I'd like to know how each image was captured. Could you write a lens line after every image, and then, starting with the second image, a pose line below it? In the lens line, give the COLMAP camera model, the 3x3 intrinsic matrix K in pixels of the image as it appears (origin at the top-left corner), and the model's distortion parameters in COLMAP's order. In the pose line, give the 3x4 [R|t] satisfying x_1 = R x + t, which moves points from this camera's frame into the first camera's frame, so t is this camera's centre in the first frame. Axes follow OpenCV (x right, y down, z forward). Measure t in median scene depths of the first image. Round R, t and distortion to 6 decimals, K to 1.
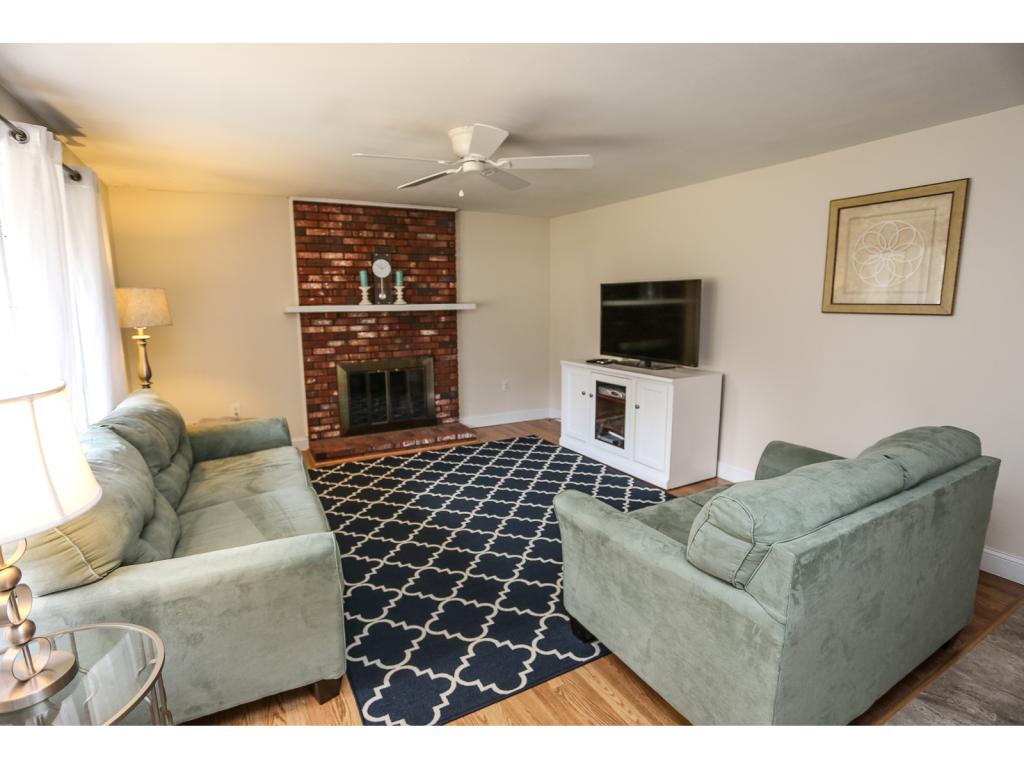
lens RADIAL K [[508.6, 0, 507.9], [0, 508.6, 383.7], [0, 0, 1]] dist [-0.068853, 0.029662]
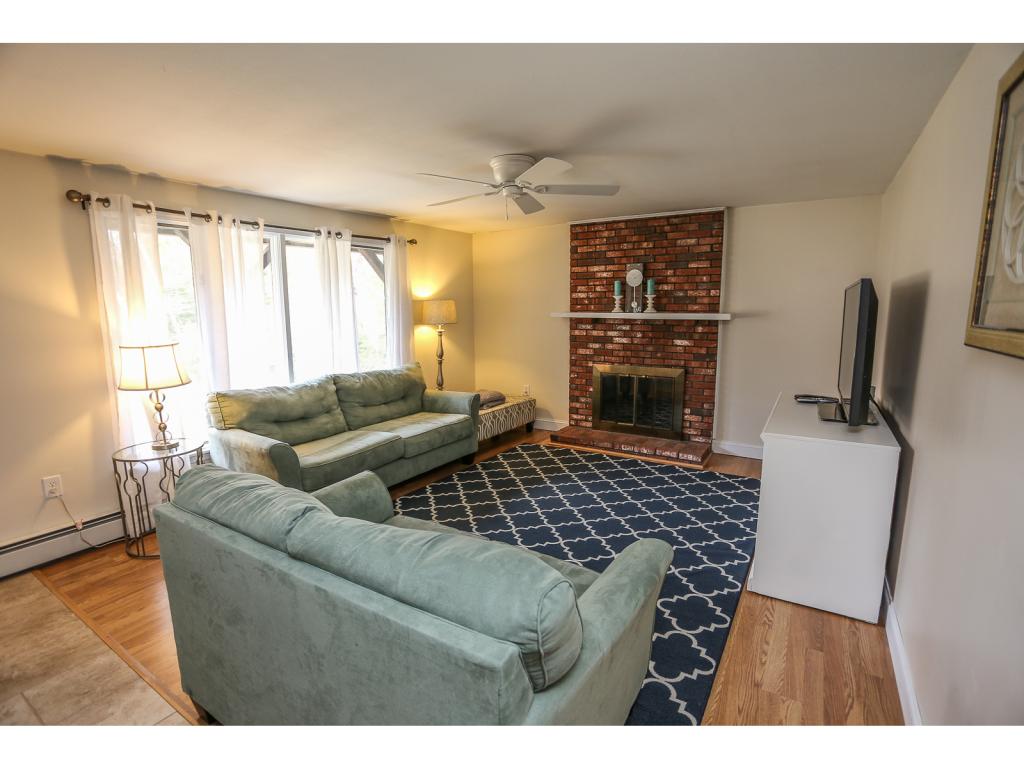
lens RADIAL K [[508.6, 0, 507.9], [0, 508.6, 383.7], [0, 0, 1]] dist [-0.068853, 0.029662]
pose [[0.480138, 0.139723, -0.865994, 0.554273], [-0.137131, 0.987051, 0.083224, -0.062560], [0.866408, 0.078796, 0.493080, 0.270961]]
